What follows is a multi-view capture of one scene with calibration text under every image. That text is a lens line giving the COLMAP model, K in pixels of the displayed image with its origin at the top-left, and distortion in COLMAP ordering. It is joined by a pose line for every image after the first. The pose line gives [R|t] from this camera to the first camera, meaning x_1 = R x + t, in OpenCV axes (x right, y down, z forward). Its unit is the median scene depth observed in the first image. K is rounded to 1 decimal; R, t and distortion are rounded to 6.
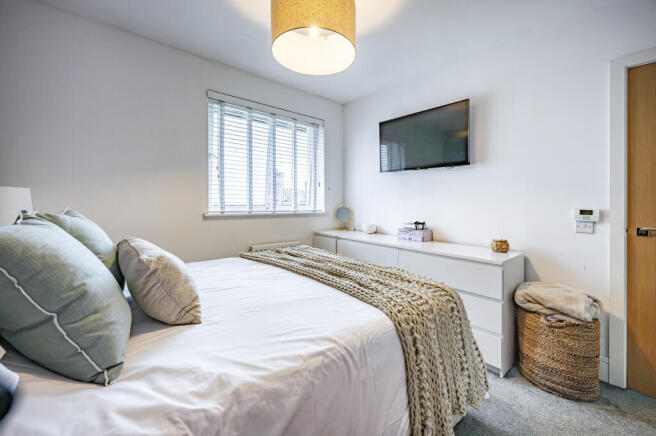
lens RADIAL K [[270.6, 0, 319.5], [0, 270.6, 215.5], [0, 0, 1]] dist [-0.001536, -0.000013]
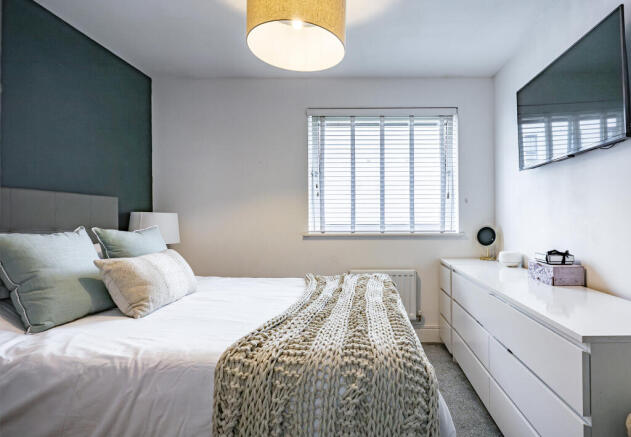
lens RADIAL K [[315.8, 0, 315.9], [0, 315.8, 233.0], [0, 0, 1]] dist [0.003196, 0.000671]
pose [[0.754502, 0.008982, -0.656236, 0.357241], [-0.019590, 0.999769, -0.008840, 0.002045], [0.656005, 0.019525, 0.754504, 0.142064]]
